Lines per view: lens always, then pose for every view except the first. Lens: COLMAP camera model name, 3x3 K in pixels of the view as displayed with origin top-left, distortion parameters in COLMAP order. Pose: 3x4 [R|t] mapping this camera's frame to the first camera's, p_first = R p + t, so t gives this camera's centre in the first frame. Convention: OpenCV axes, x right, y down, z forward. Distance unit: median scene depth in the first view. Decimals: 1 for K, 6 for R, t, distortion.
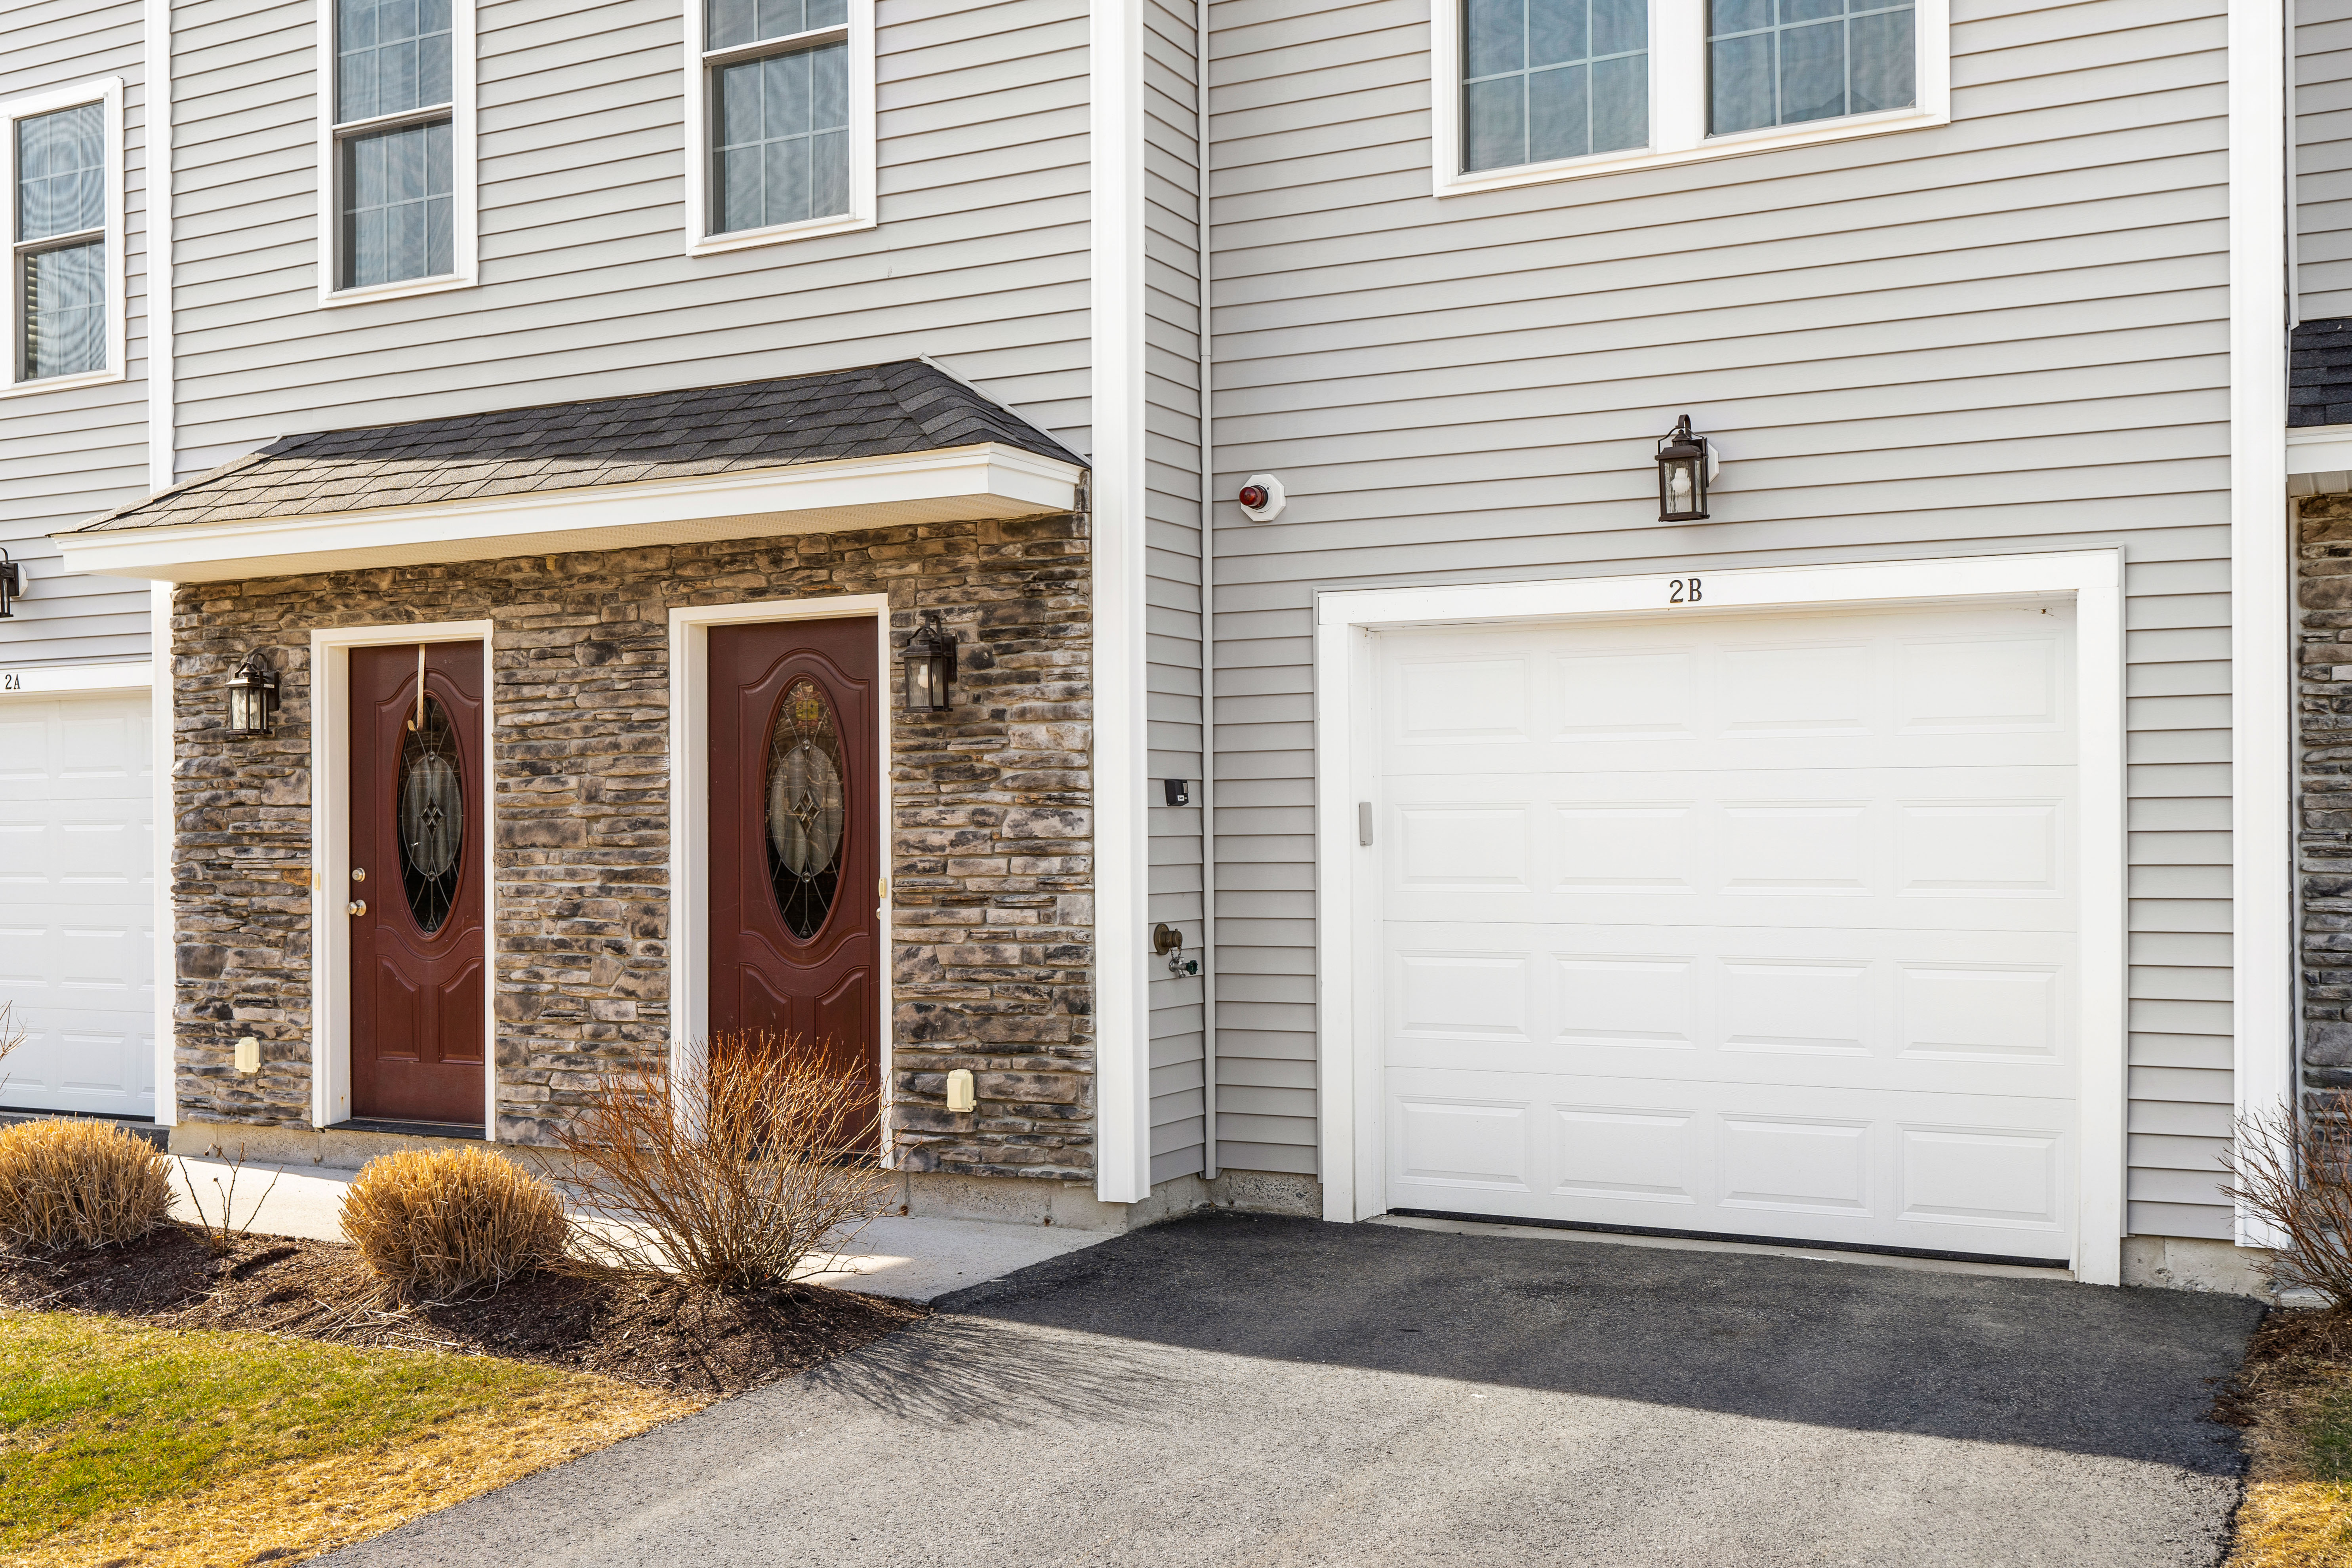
lens RADIAL K [[2353.0, 0, 1130.6], [0, 2353.0, 847.3], [0, 0, 1]] dist [-0.002289, 0.000000]
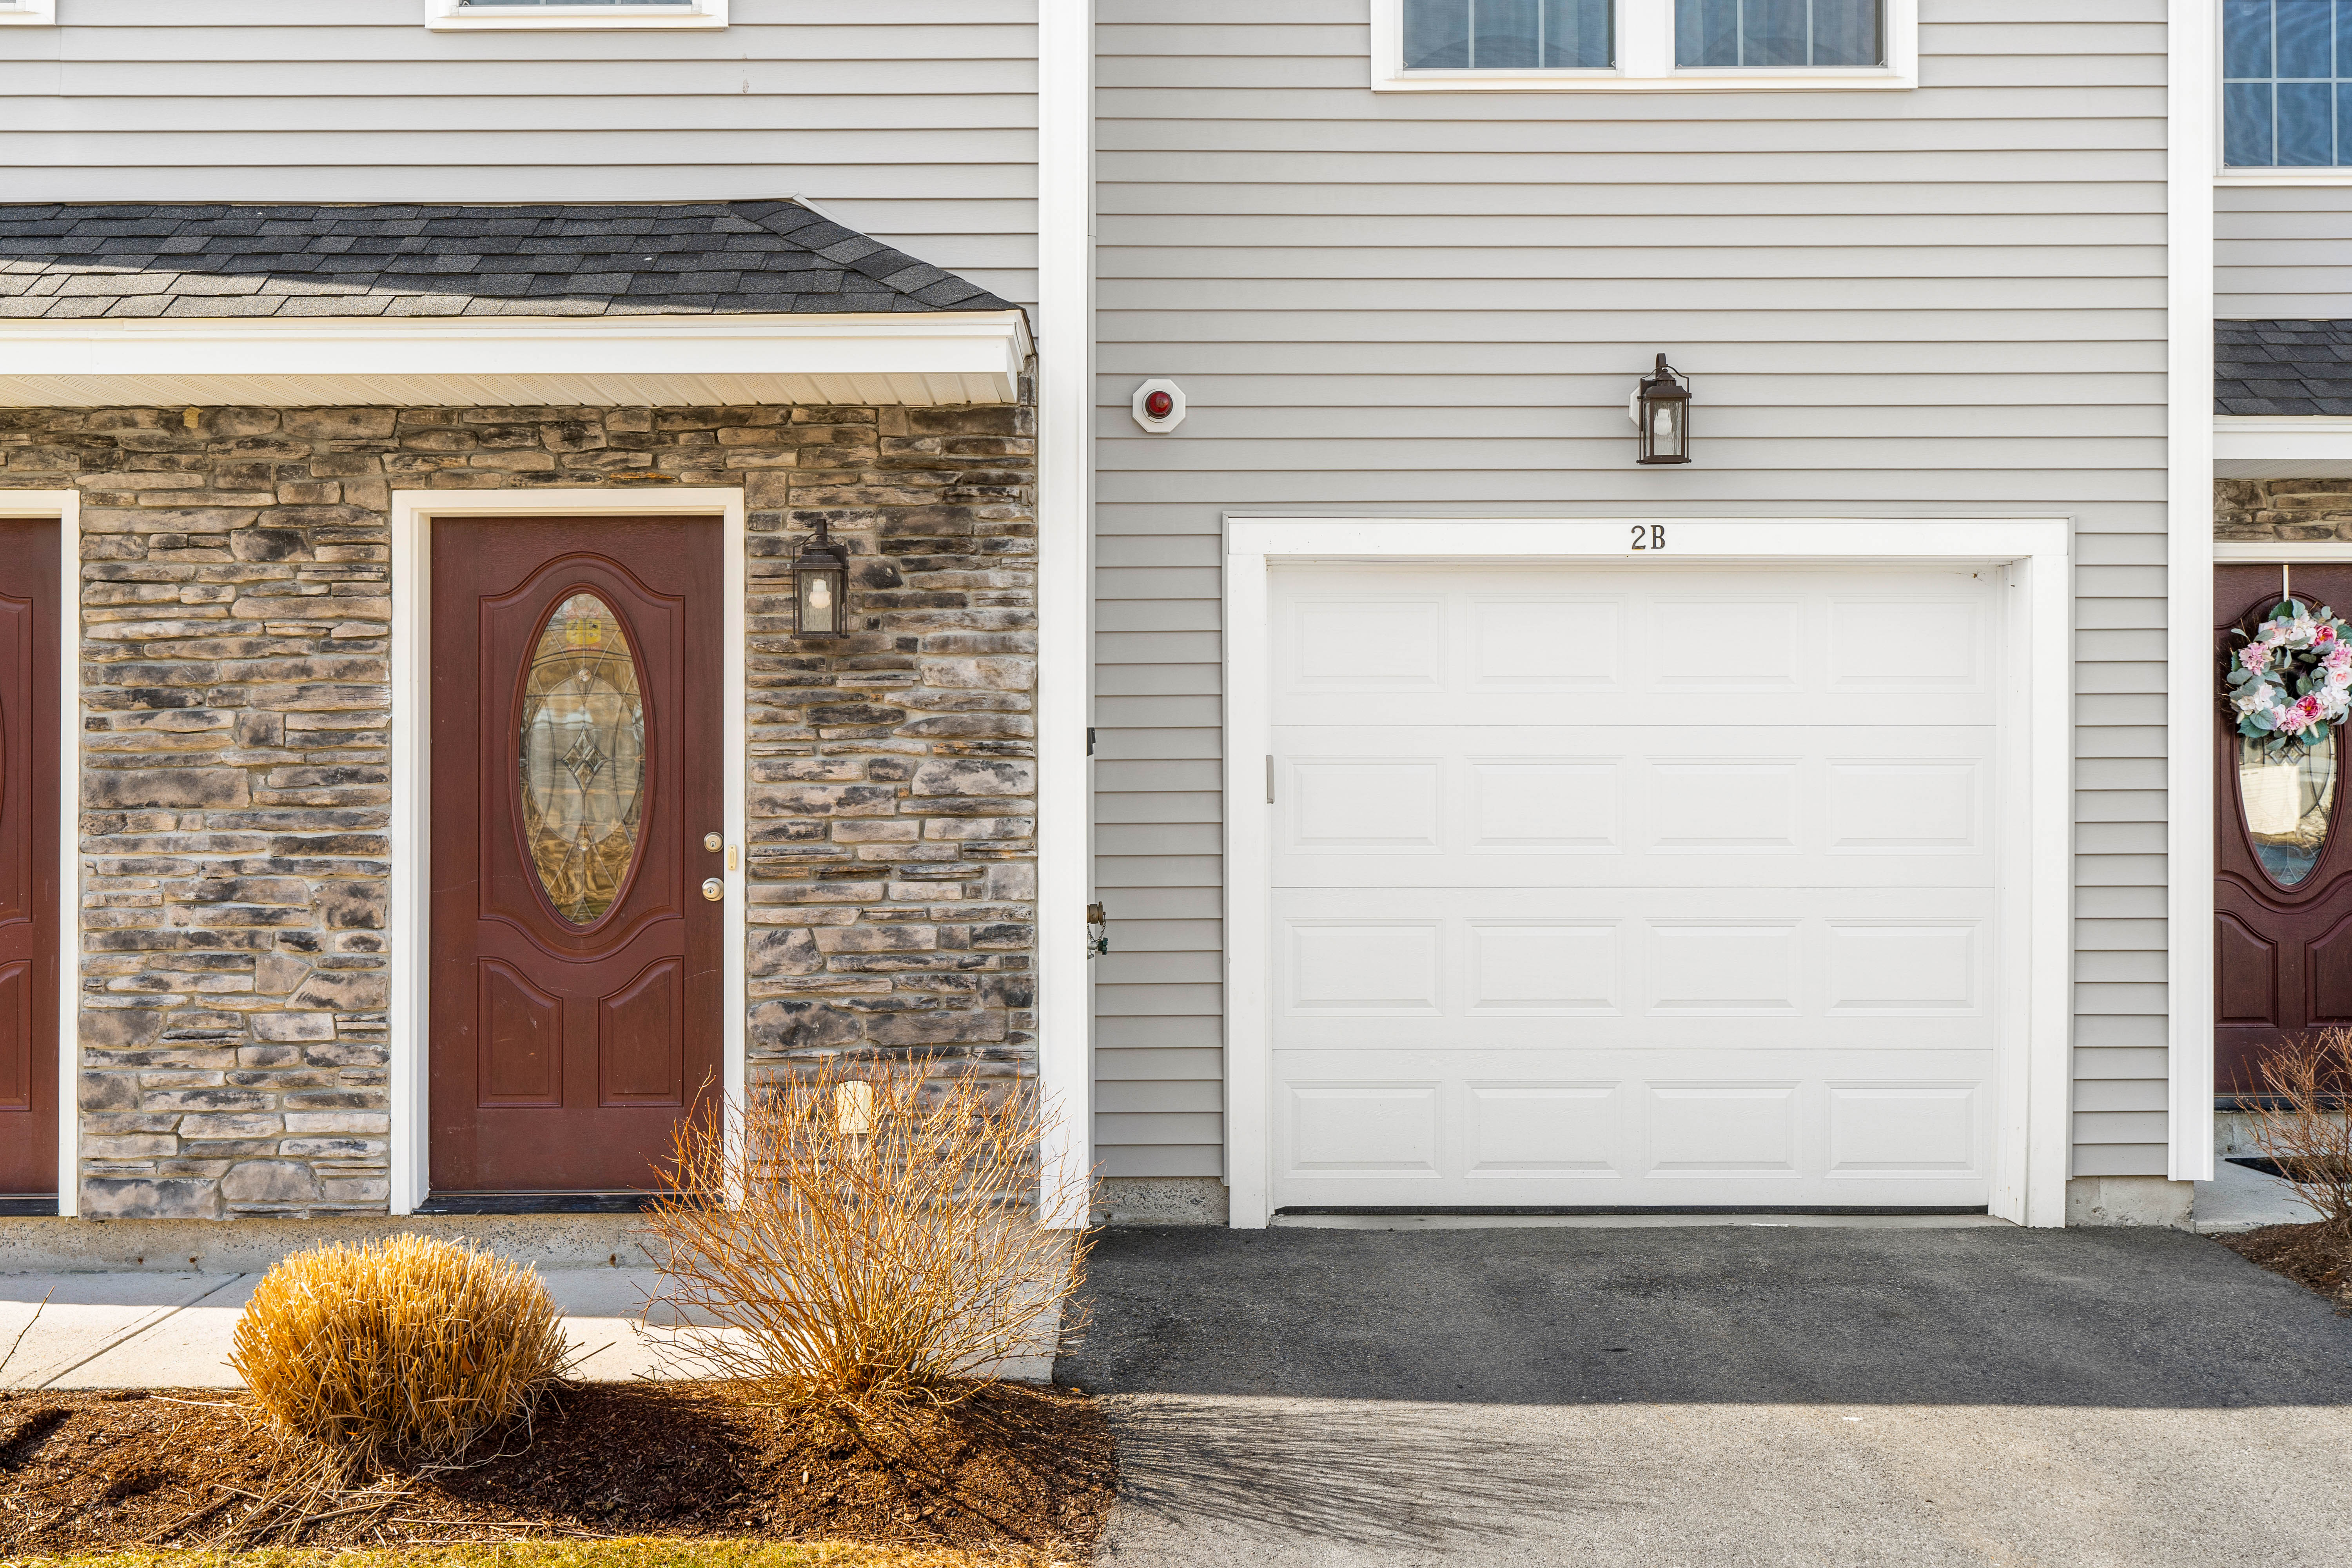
lens RADIAL K [[2353.1, 0, 1182.1], [0, 2353.1, 775.6], [0, 0, 1]] dist [-0.002289, 0.000000]
pose [[0.877093, 0.004023, 0.480303, -0.359012], [0.000598, 0.999955, -0.009467, -0.003021], [-0.480320, 0.008591, 0.877052, 0.232707]]
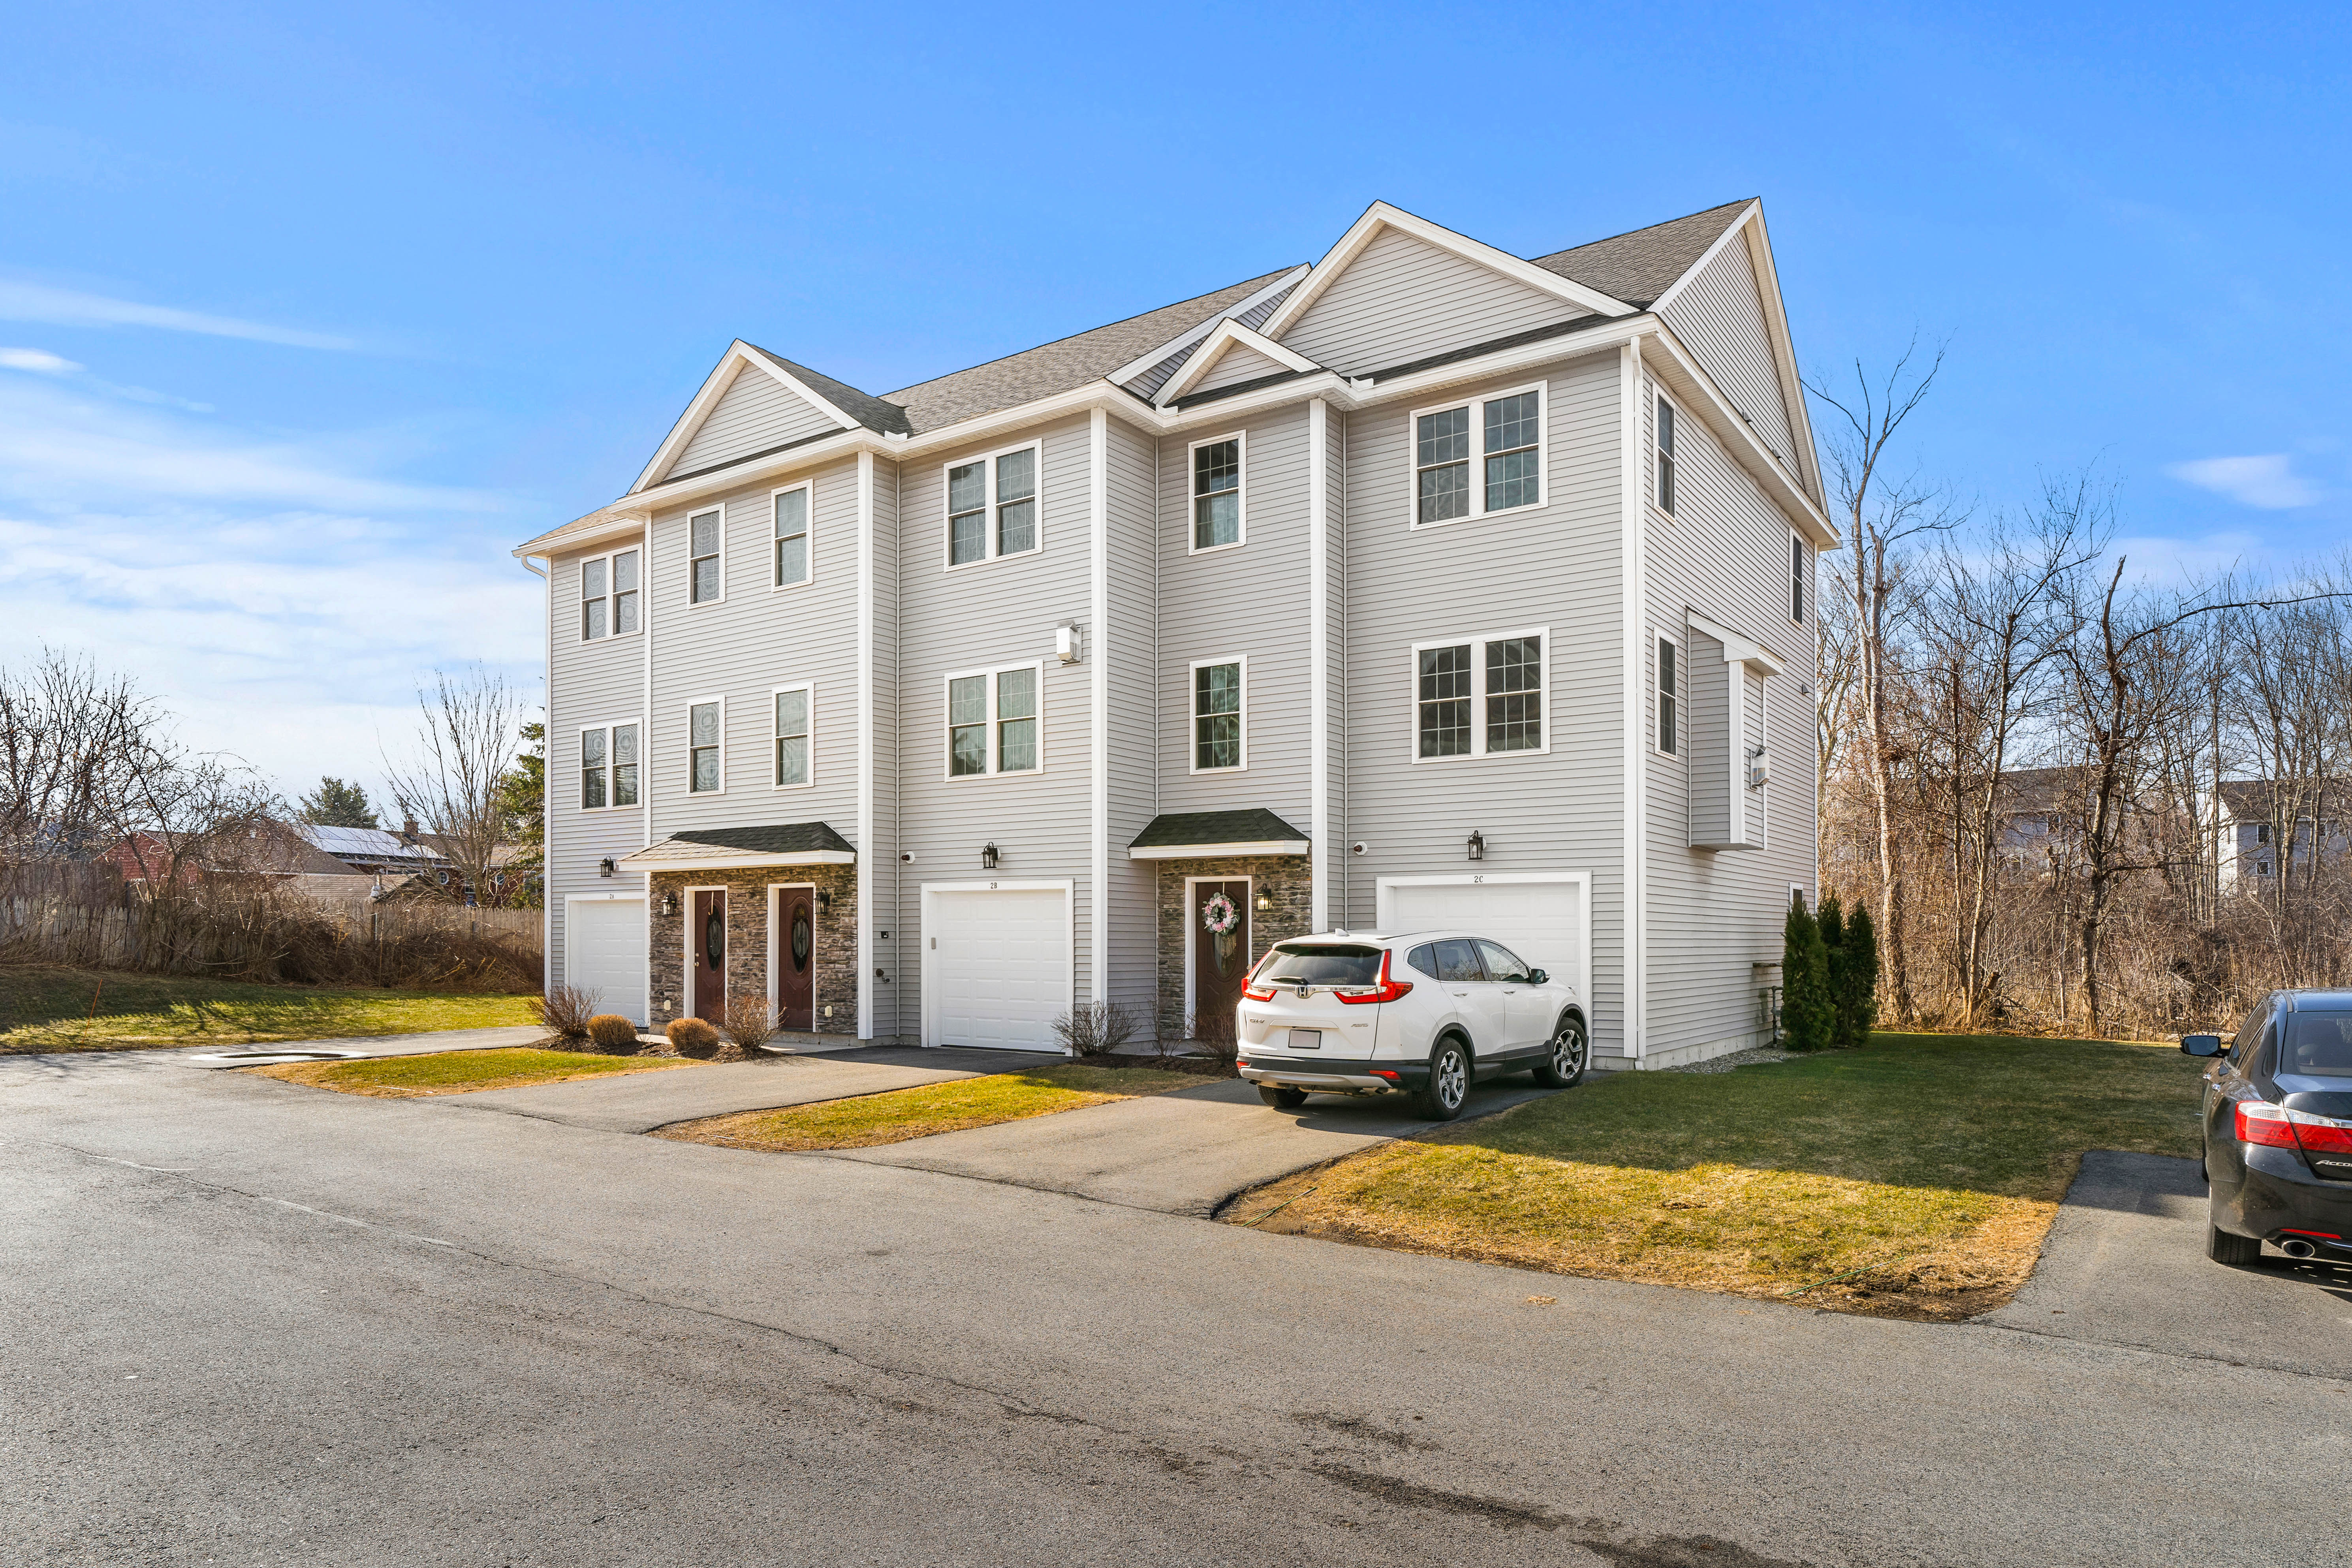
lens RADIAL K [[1400.2, 0, 1143.4], [0, 1400.2, 931.9], [0, 0, 1]] dist [-0.001877, -0.000137]
pose [[0.992369, 0.005228, -0.123195, 0.718993], [-0.006213, 0.999952, -0.007610, -0.013215], [0.123150, 0.008317, 0.992353, -1.216564]]
